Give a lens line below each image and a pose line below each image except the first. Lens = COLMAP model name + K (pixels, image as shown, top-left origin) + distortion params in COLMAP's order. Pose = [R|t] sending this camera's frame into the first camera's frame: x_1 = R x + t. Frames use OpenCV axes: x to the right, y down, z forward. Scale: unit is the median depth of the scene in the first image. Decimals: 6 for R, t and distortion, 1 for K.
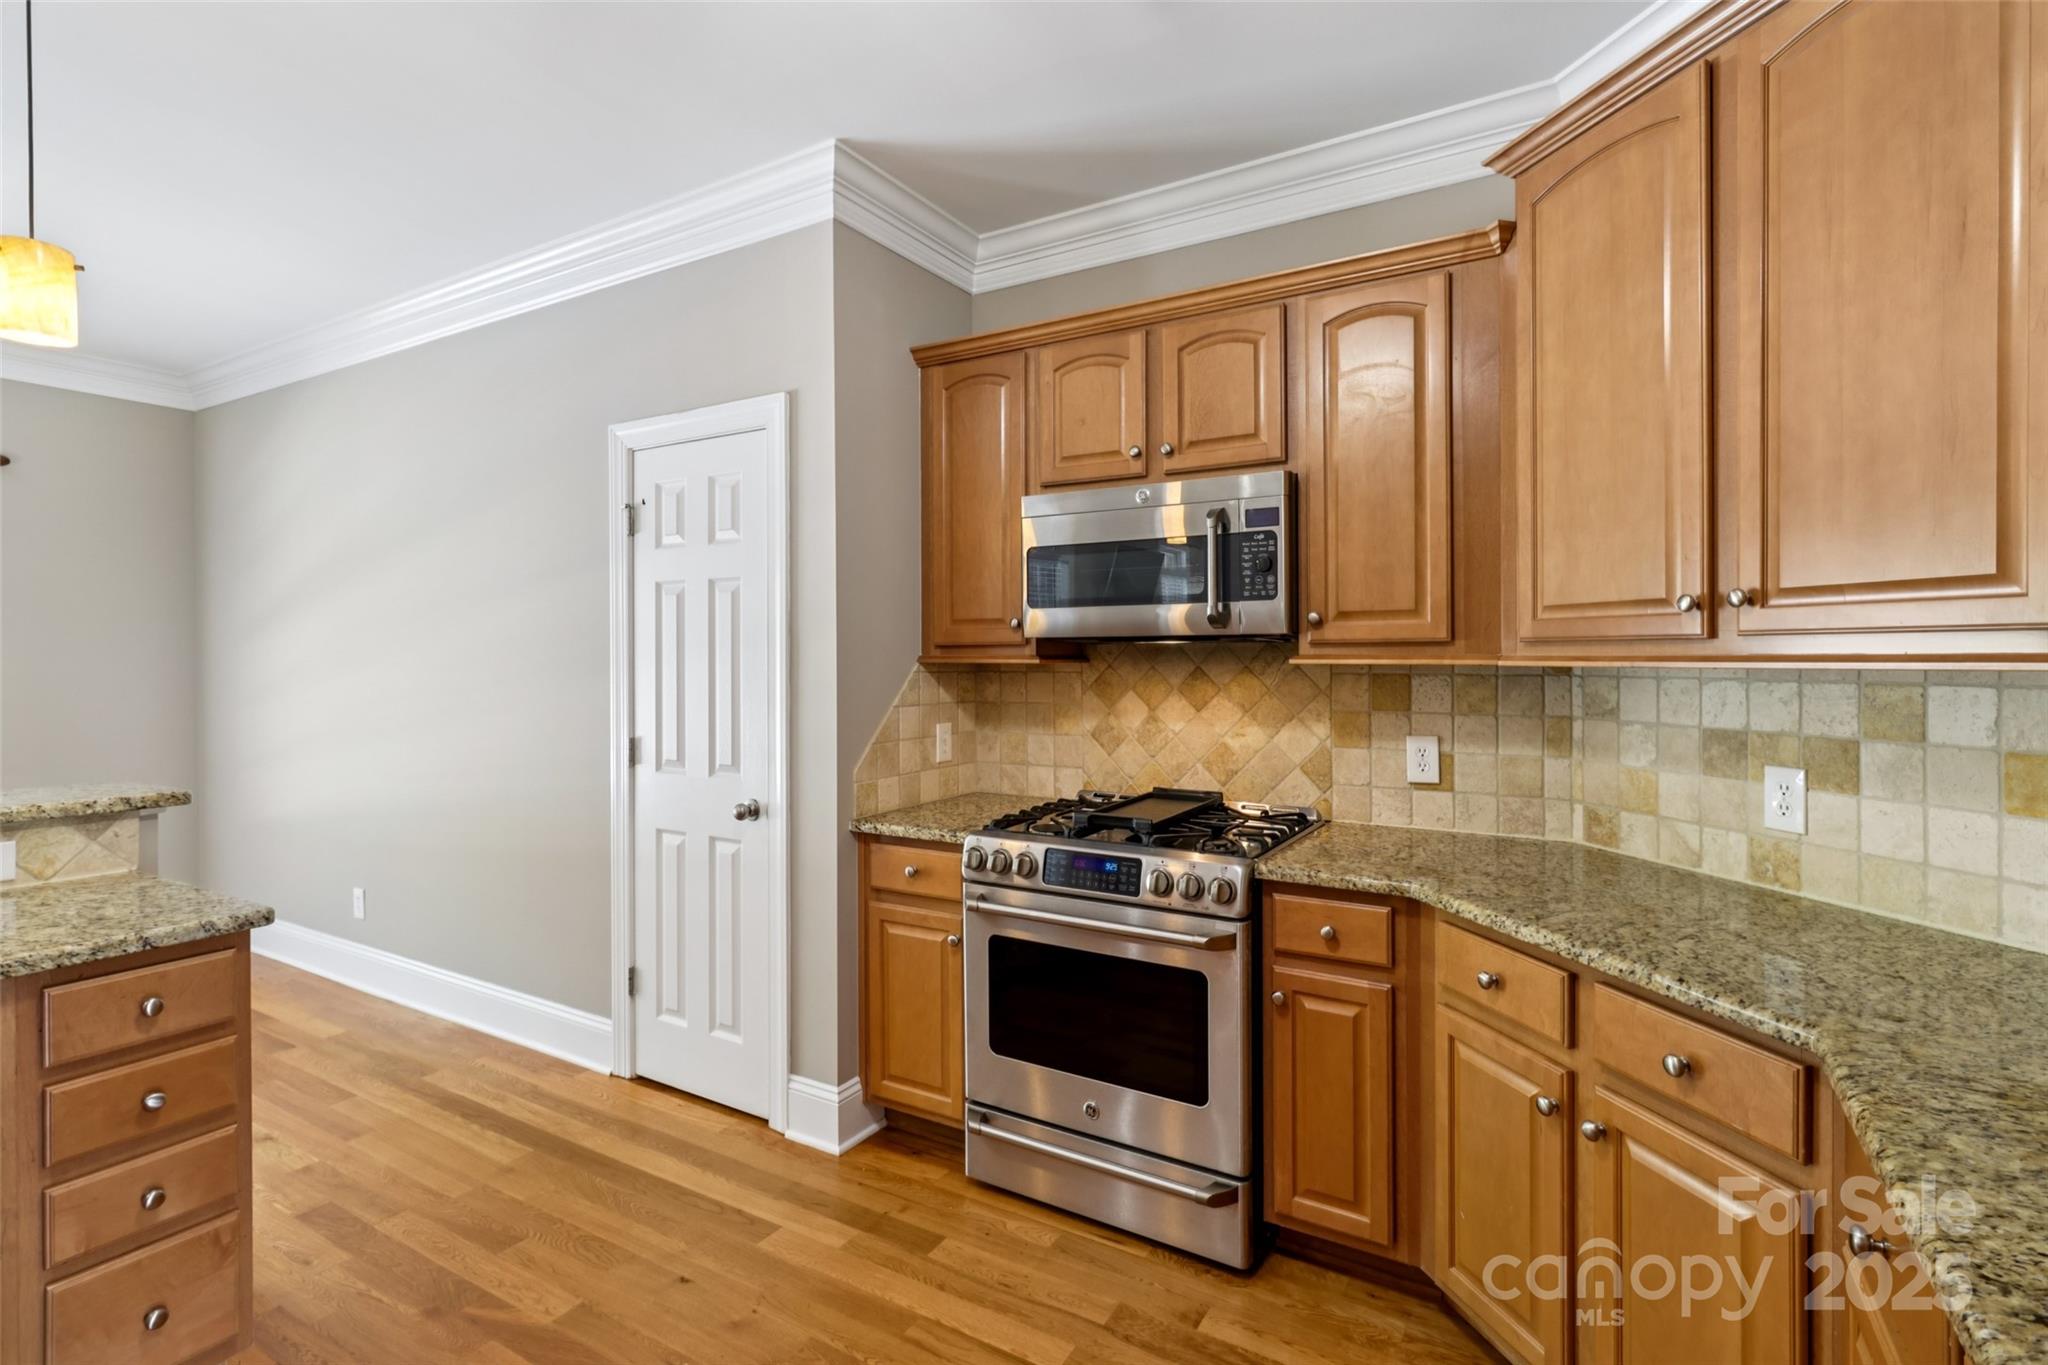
lens RADIAL K [[974.9, 0, 1023.0], [0, 974.9, 660.6], [0, 0, 1]] dist [0.001284, 0.001440]
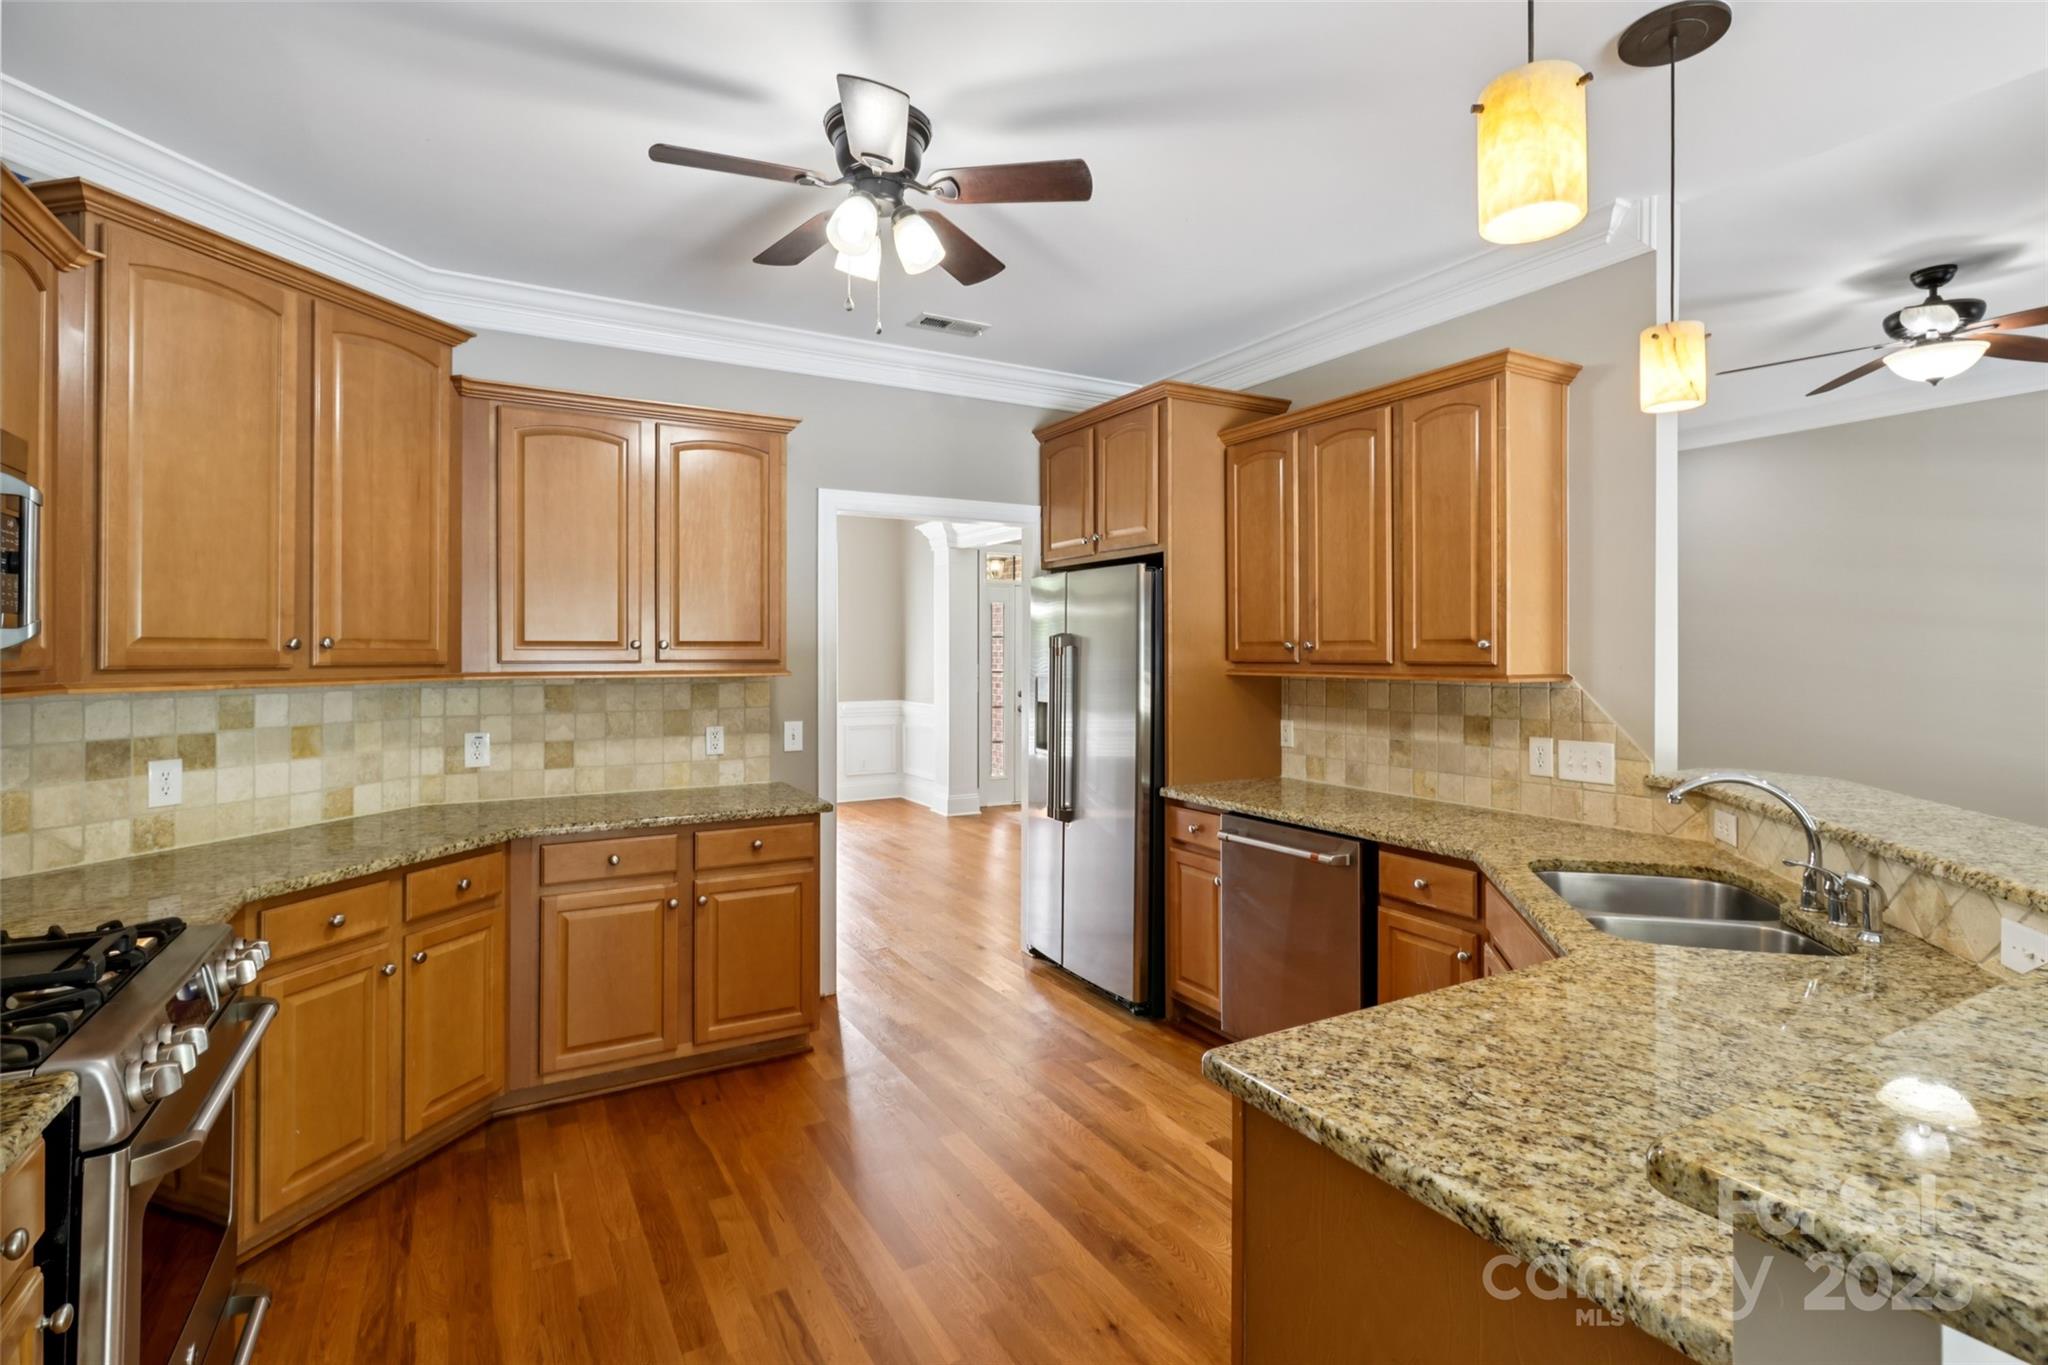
lens RADIAL K [[974.9, 0, 1028.6], [0, 974.9, 652.5], [0, 0, 1]] dist [0.001284, 0.001440]
pose [[-0.874717, 0.002217, 0.484630, -0.673740], [0.004035, 0.999988, 0.002709, -0.028946], [-0.484618, 0.004326, -0.874715, 1.137252]]
